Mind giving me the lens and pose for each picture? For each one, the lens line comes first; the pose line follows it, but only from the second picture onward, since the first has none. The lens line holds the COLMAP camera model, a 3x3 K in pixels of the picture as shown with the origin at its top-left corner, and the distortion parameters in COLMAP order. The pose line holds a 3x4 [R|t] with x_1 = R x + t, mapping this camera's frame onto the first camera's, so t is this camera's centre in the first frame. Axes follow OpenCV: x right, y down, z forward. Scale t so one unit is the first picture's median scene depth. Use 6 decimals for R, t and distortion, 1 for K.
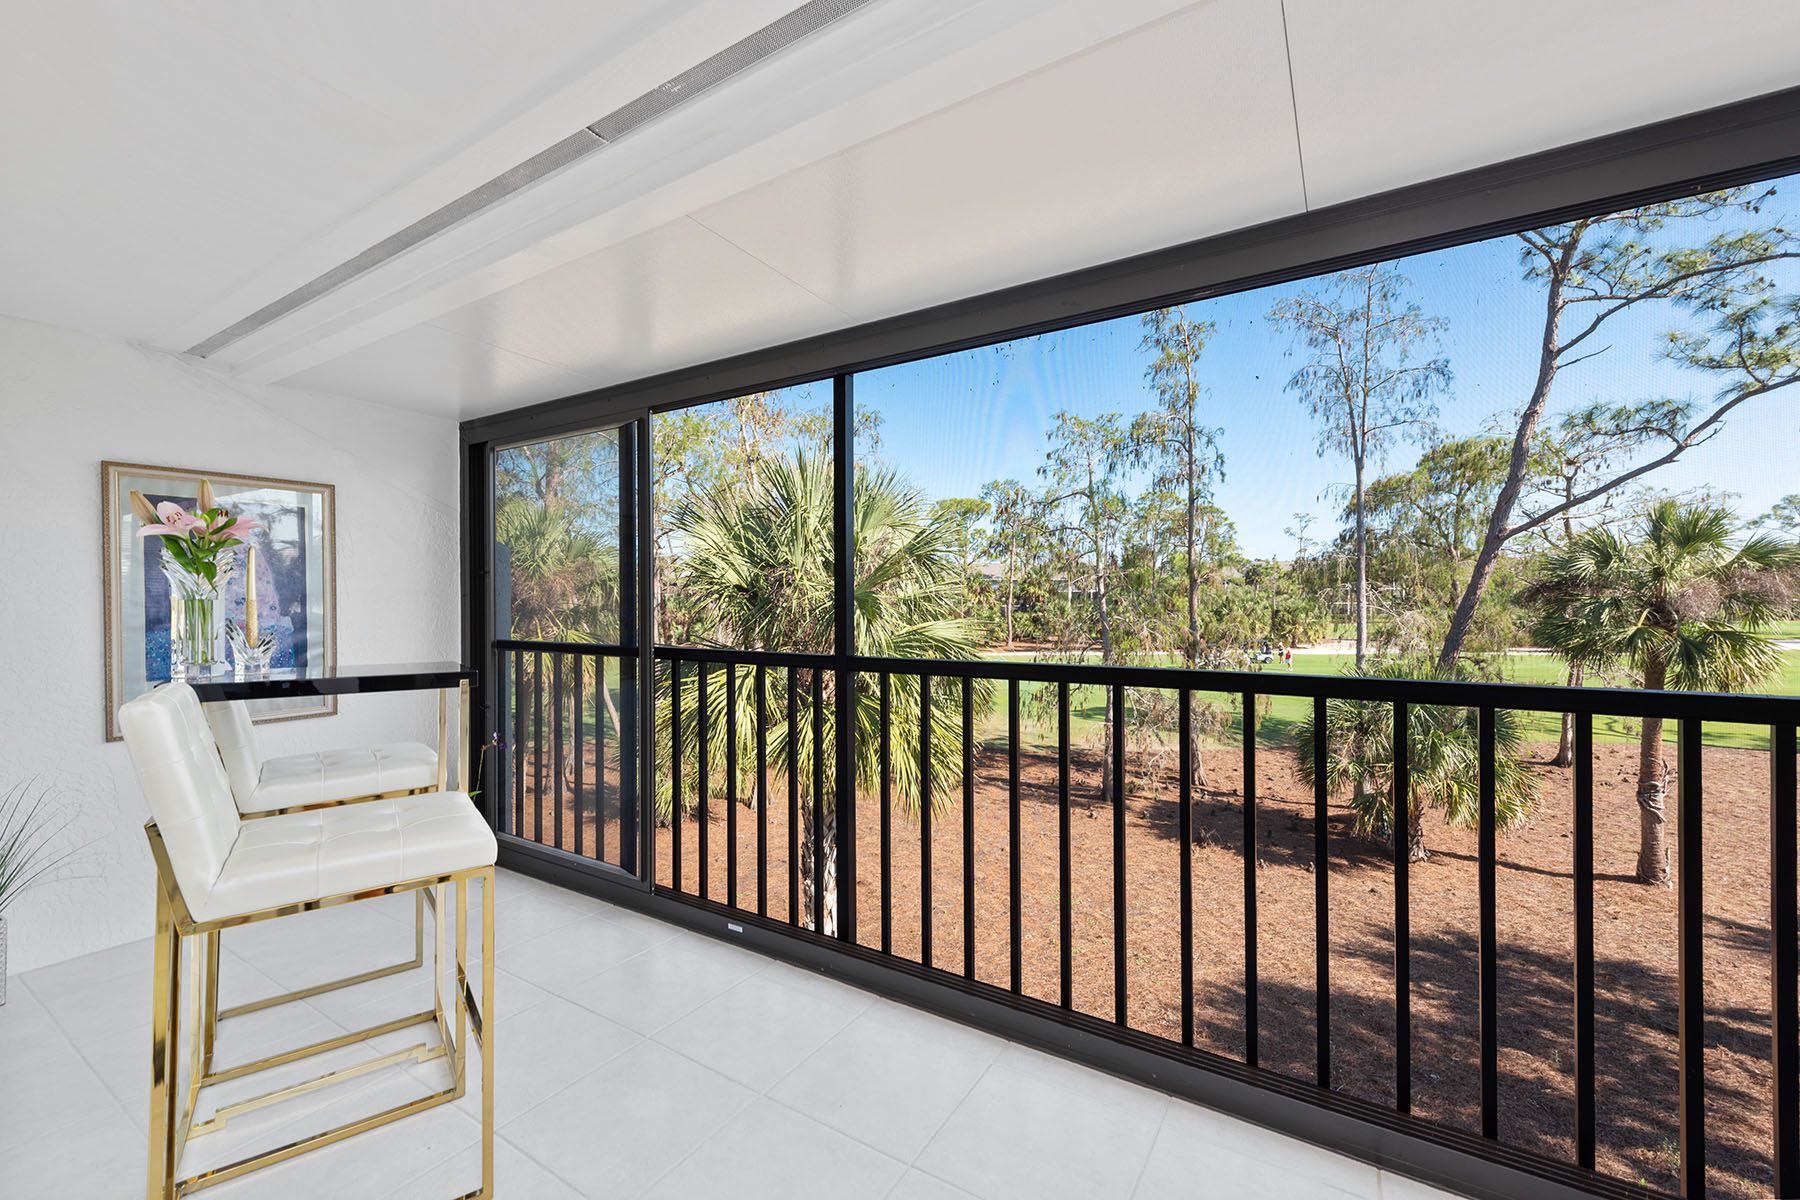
lens RADIAL K [[735.2, 0, 900.0], [0, 735.2, 600.0], [0, 0, 1]] dist [0.028476, -0.007355]
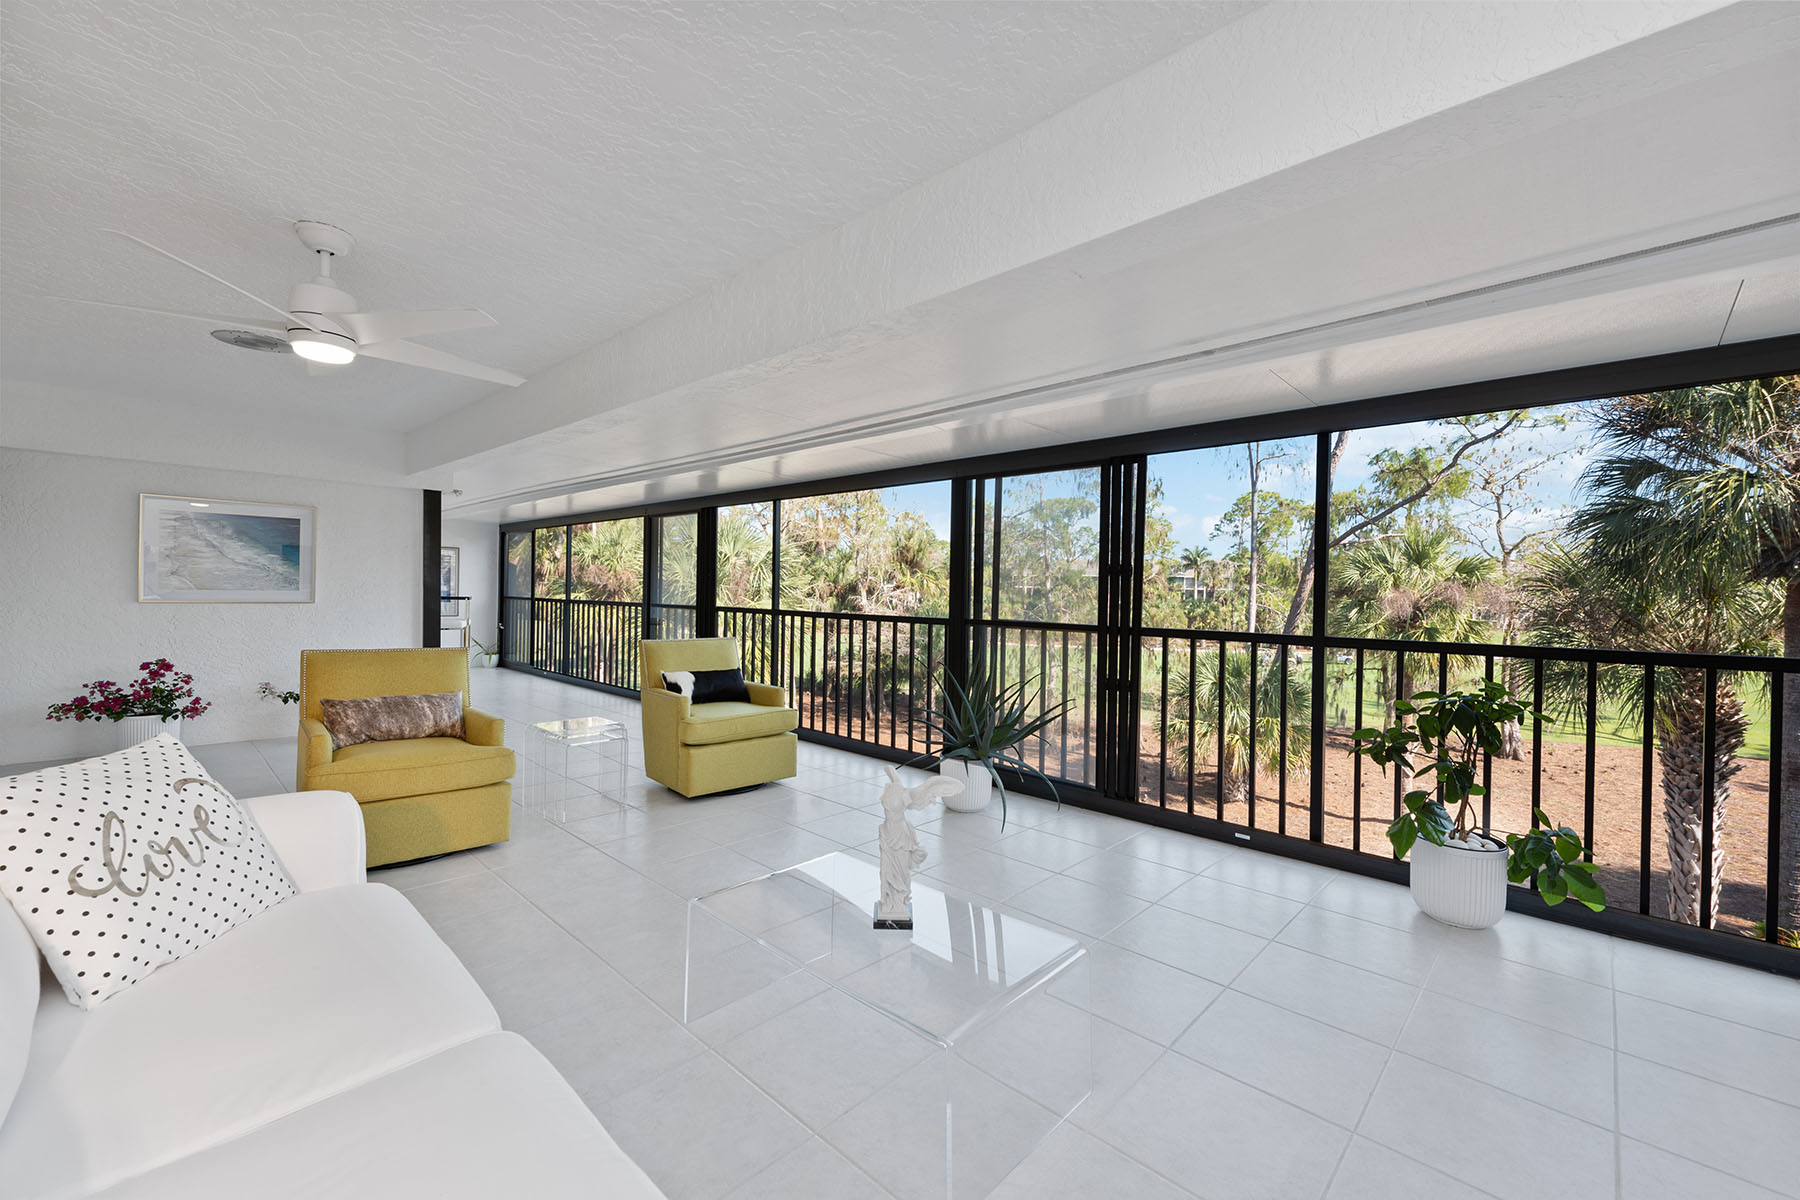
lens RADIAL K [[755.4, 0, 900.0], [0, 755.4, 600.0], [0, 0, 1]] dist [0.000739, 0.000057]
pose [[0.980968, 0.027409, -0.192223, 0.329050], [-0.025567, 0.999600, 0.012060, -0.001144], [0.192477, -0.006916, 0.981277, -0.334594]]
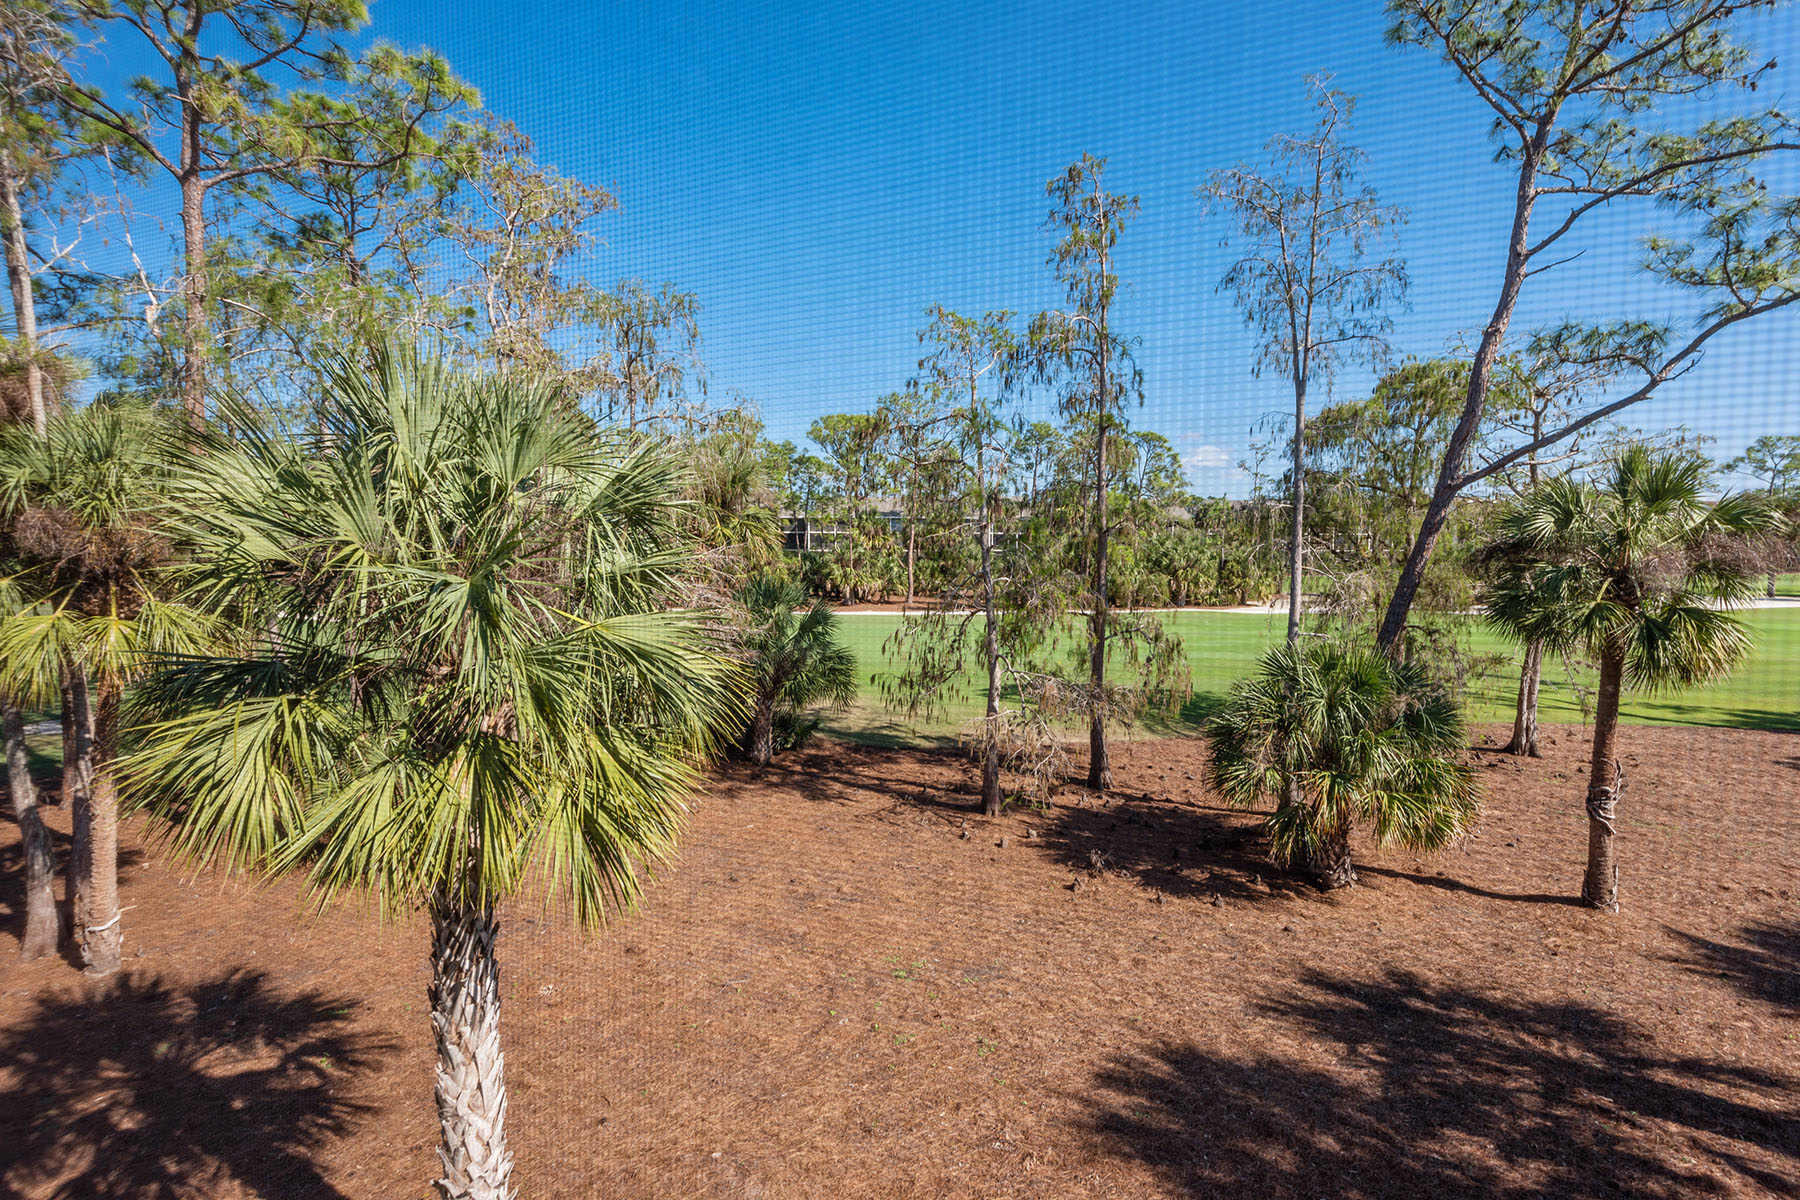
lens RADIAL K [[914.9, 0, 903.9], [0, 914.9, 588.2], [0, 0, 1]] dist [0.027142, -0.010093]
pose [[0.992052, 0.003978, 0.125765, 0.083049], [-0.010499, 0.998631, 0.051237, -0.017471], [-0.125390, -0.052150, 0.990736, 0.074516]]
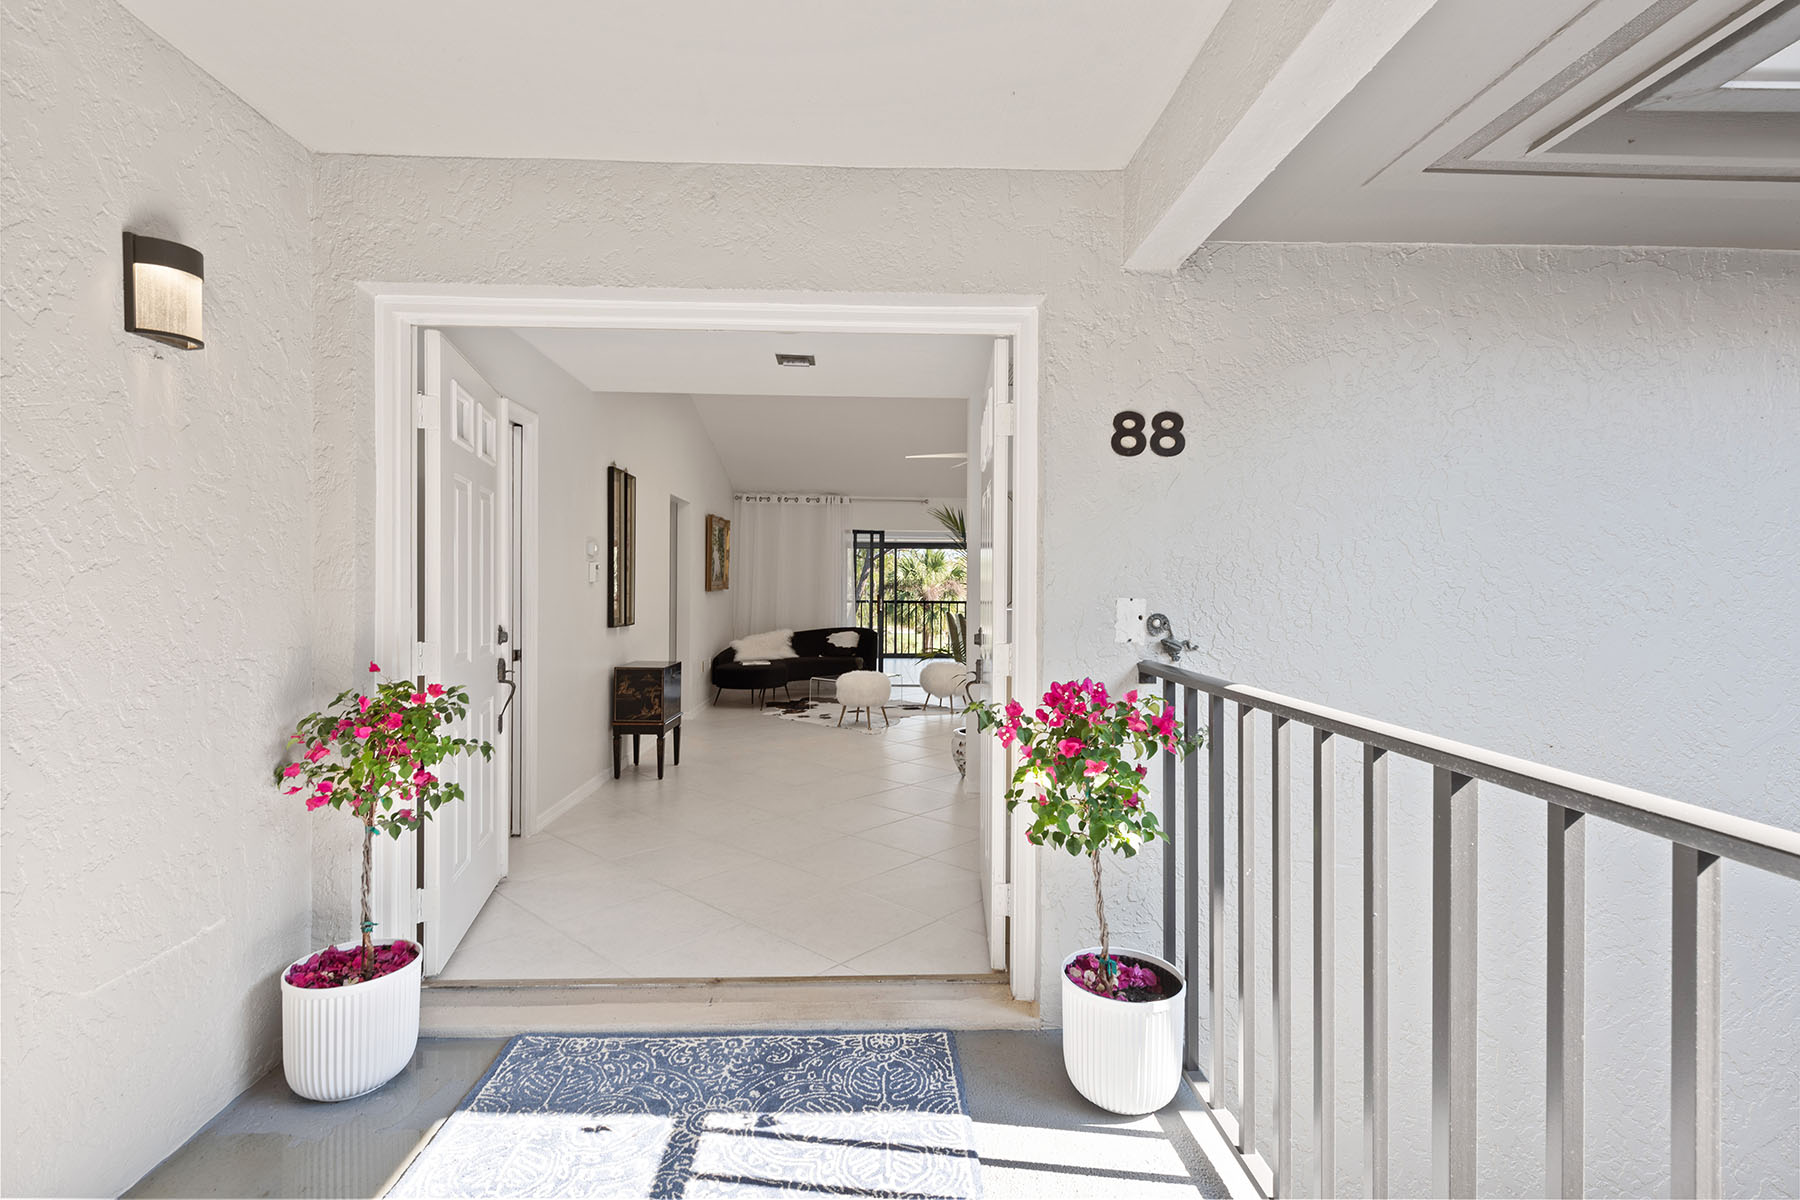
lens RADIAL K [[824.6, 0, 901.1], [0, 824.6, 589.3], [0, 0, 1]] dist [0.019446, -0.006881]
pose [[0.826999, 0.013106, 0.562051, -0.282258], [-0.012223, 0.999911, -0.005332, 0.002379], [-0.562071, -0.002460, 0.827085, -0.700168]]
